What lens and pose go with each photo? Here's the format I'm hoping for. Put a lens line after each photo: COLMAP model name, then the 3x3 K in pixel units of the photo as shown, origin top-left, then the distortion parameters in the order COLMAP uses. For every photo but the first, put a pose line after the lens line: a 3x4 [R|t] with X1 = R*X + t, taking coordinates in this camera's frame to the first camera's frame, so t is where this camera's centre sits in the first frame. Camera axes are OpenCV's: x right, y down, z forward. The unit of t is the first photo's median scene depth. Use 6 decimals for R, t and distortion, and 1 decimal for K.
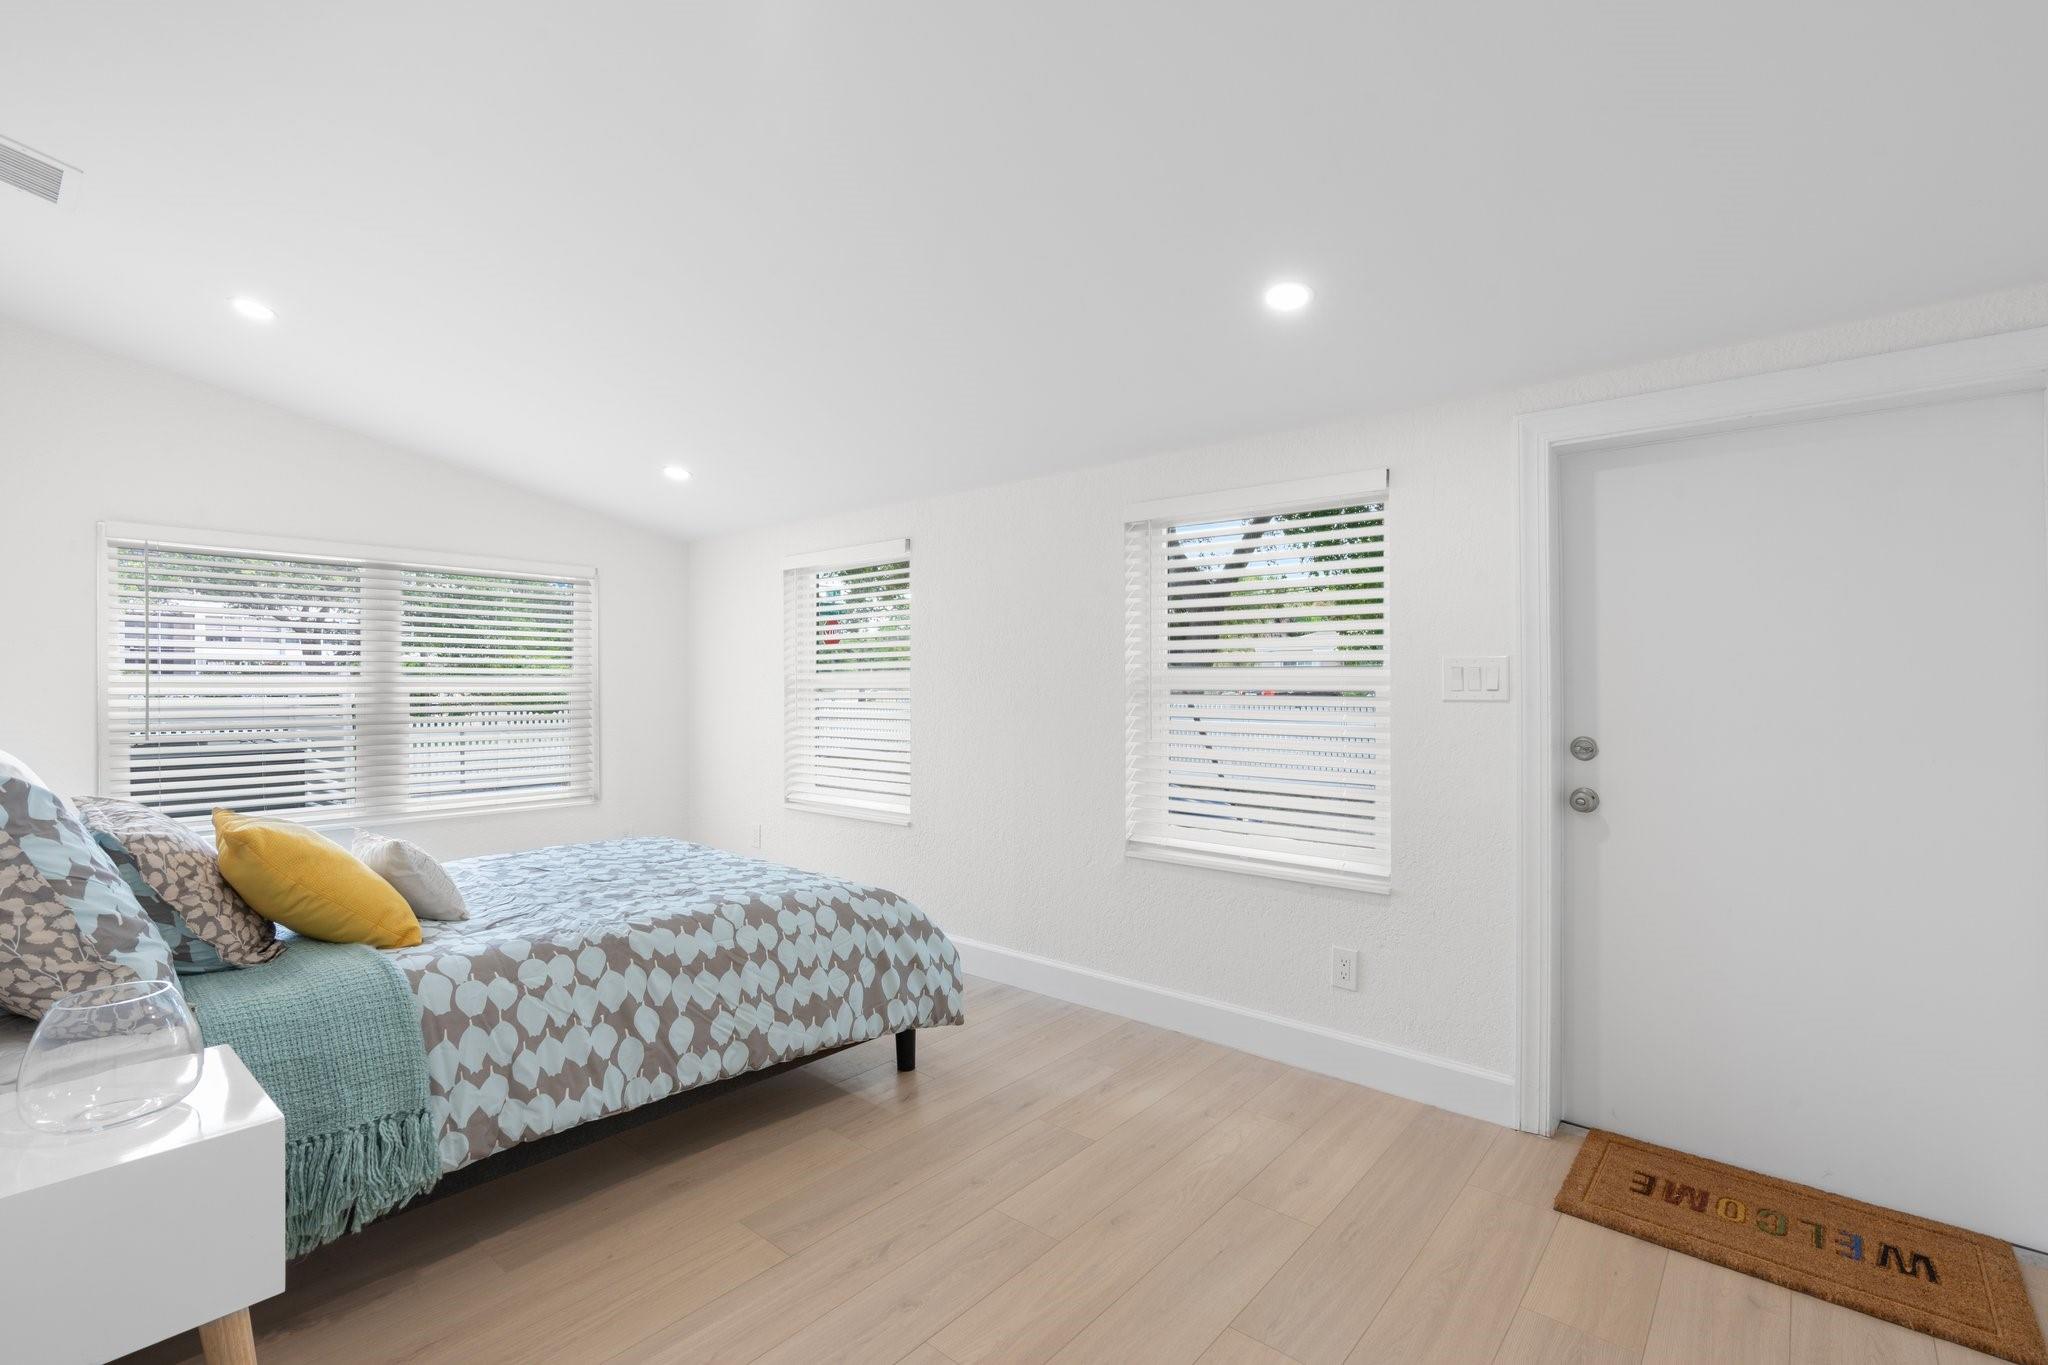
lens RADIAL K [[921.6, 0, 1027.8], [0, 921.6, 674.8], [0, 0, 1]] dist [-0.015000, 0.000270]
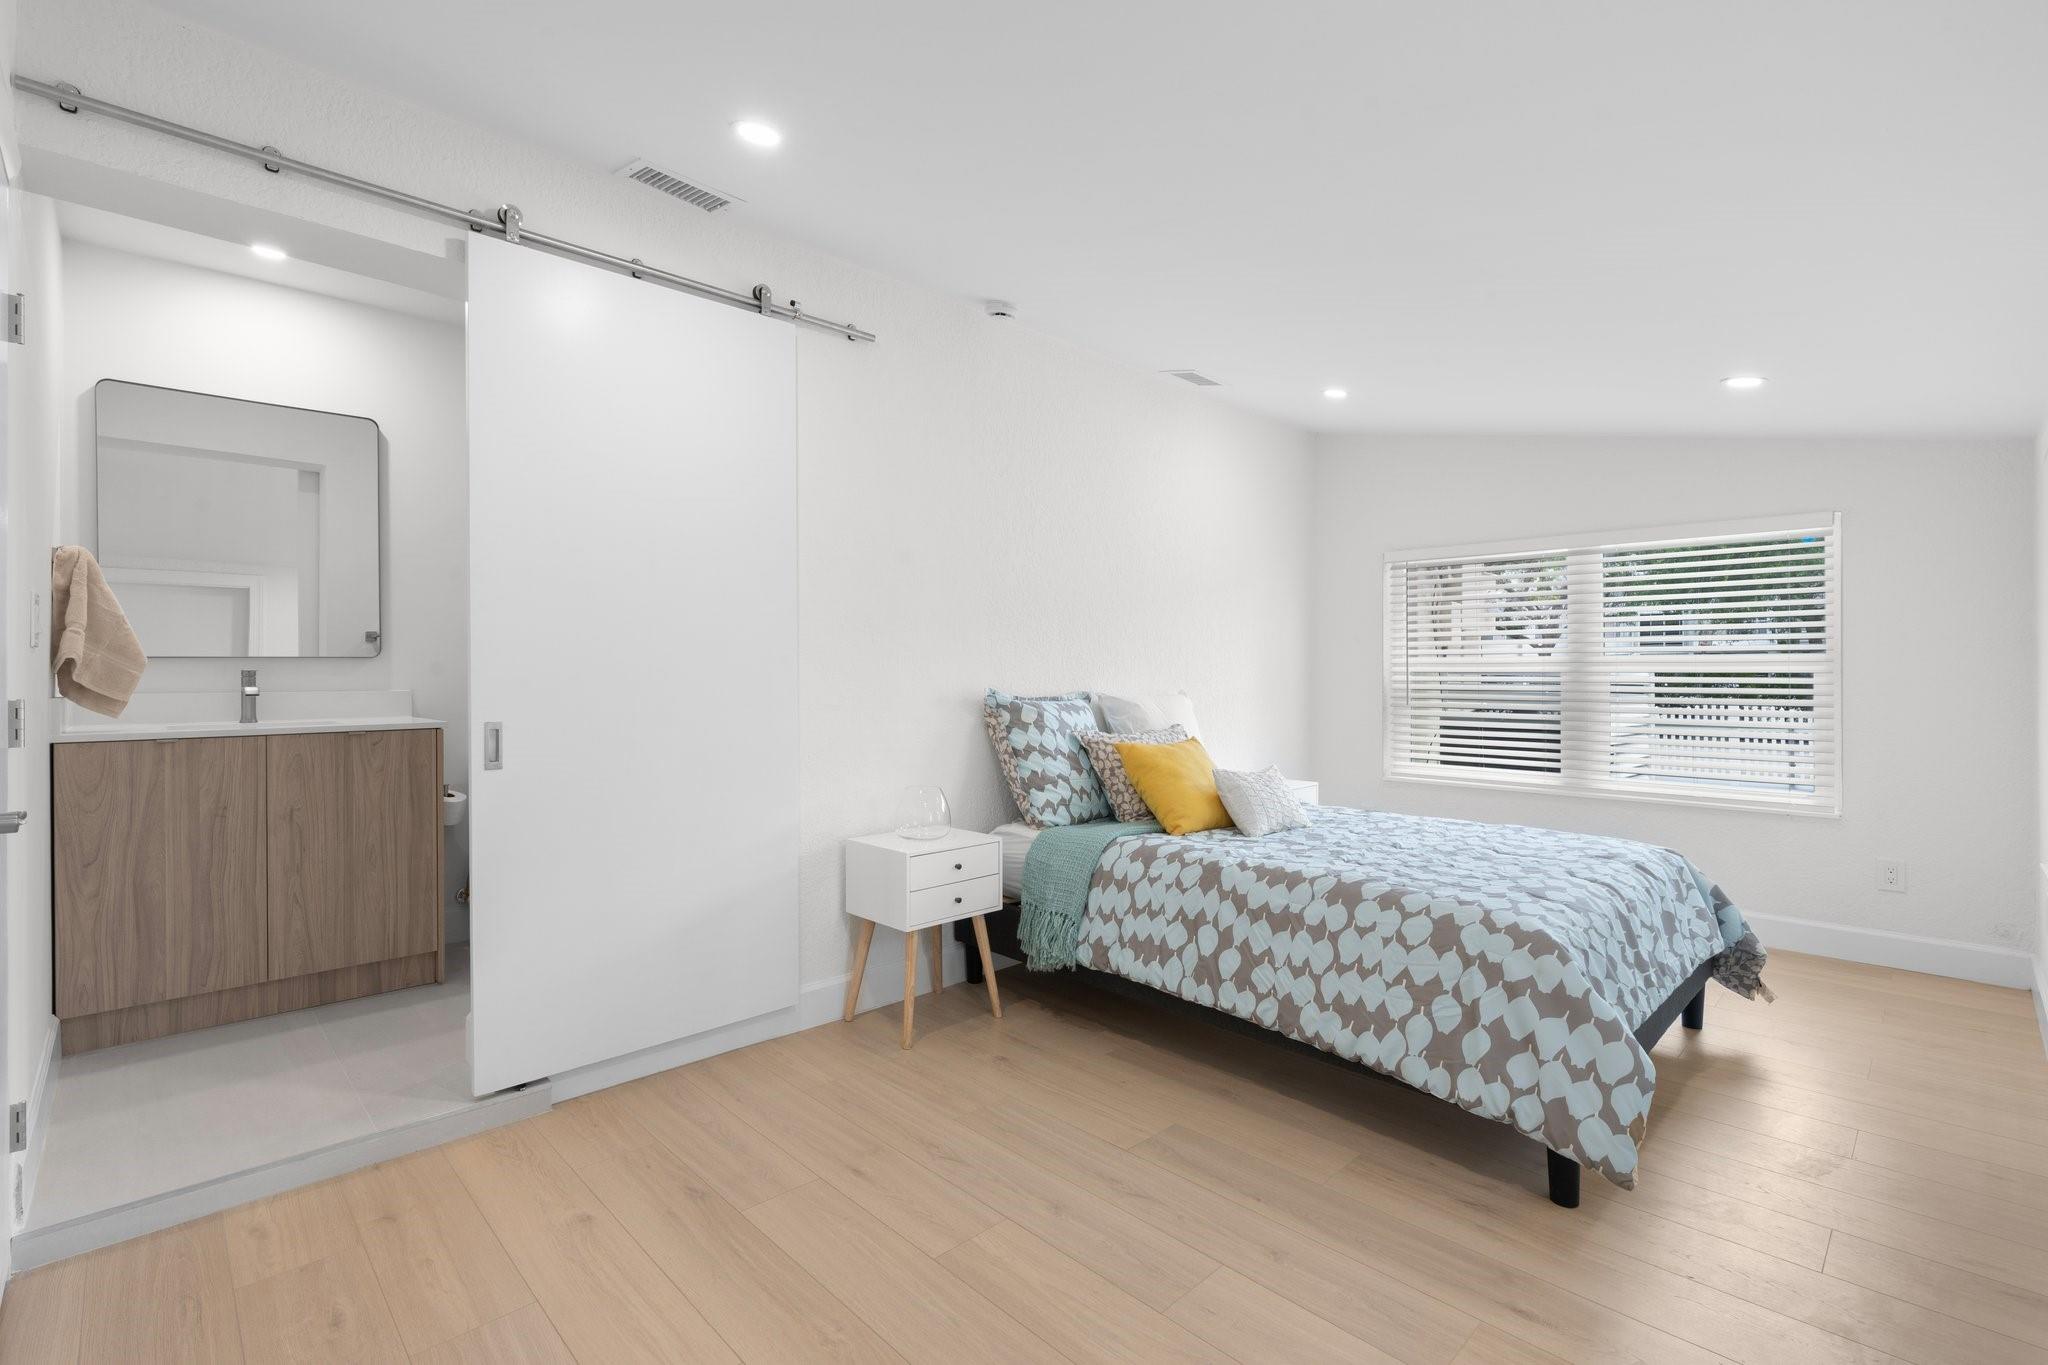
lens RADIAL K [[921.6, 0, 1021.9], [0, 921.6, 689.3], [0, 0, 1]] dist [-0.015000, 0.000270]
pose [[-0.094547, 0.010026, -0.995470, 0.745122], [-0.003558, 0.999939, 0.010409, 0.042176], [0.995514, 0.004526, -0.094506, 0.822569]]
